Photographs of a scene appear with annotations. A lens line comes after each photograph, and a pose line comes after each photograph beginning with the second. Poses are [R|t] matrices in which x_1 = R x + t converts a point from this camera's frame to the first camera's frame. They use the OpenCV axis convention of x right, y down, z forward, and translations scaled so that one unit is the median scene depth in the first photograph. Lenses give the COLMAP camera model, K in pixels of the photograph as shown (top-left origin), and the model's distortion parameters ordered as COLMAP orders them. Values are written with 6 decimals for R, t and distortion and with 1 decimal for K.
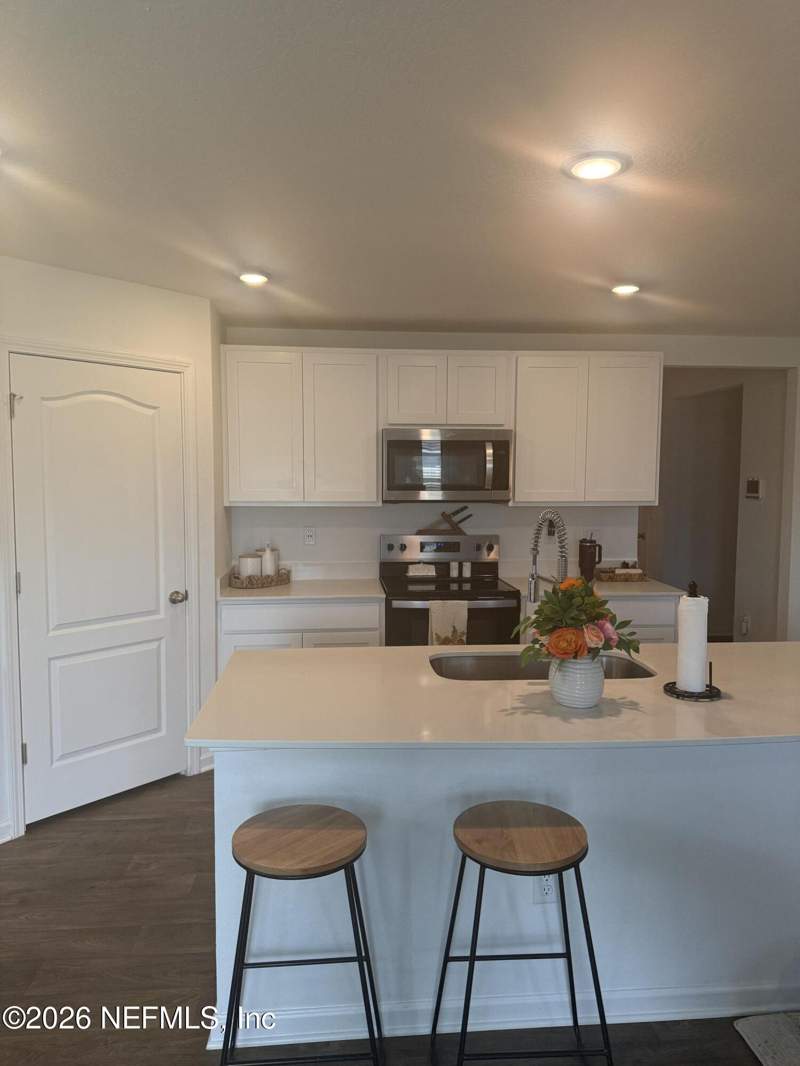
lens RADIAL K [[746.7, 0, 406.0], [0, 746.7, 533.6], [0, 0, 1]] dist [0.177686, -0.333353]
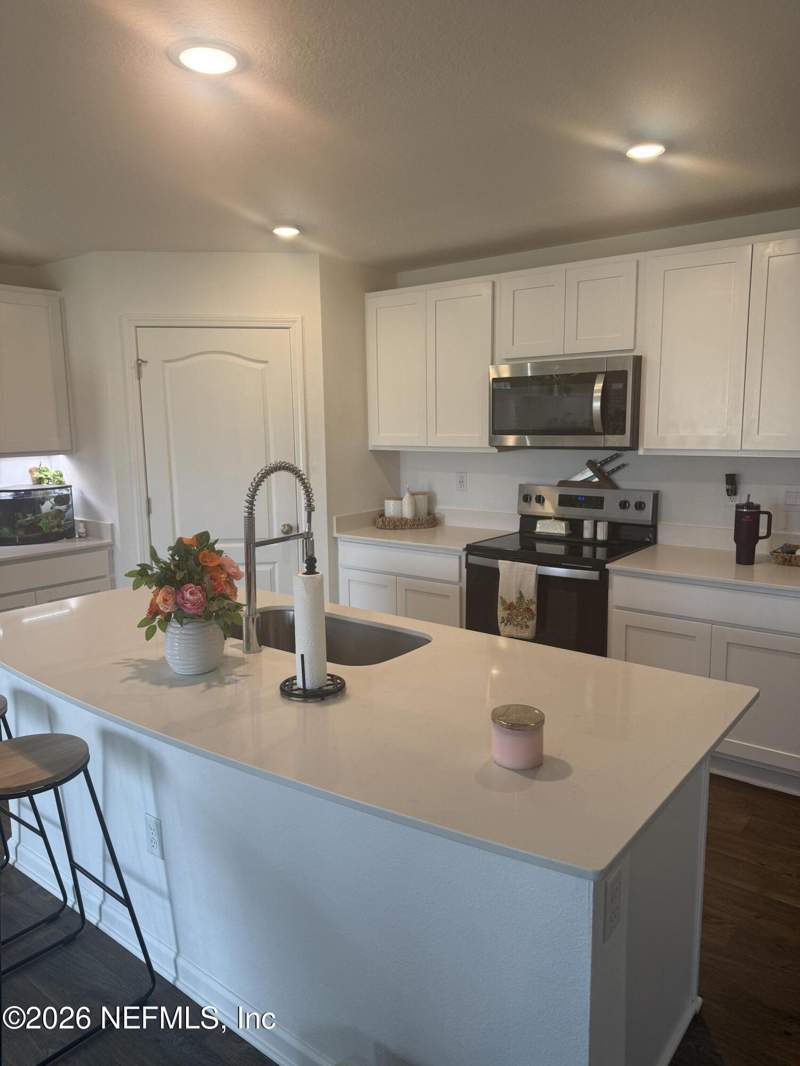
lens RADIAL K [[746.7, 0, 406.0], [0, 746.7, 533.6], [0, 0, 1]] dist [0.177686, -0.333353]
pose [[0.728948, 0.093527, -0.678150, 0.537842], [-0.039468, 0.994717, 0.094762, -0.021384], [0.683430, -0.042312, 0.728788, 0.262649]]
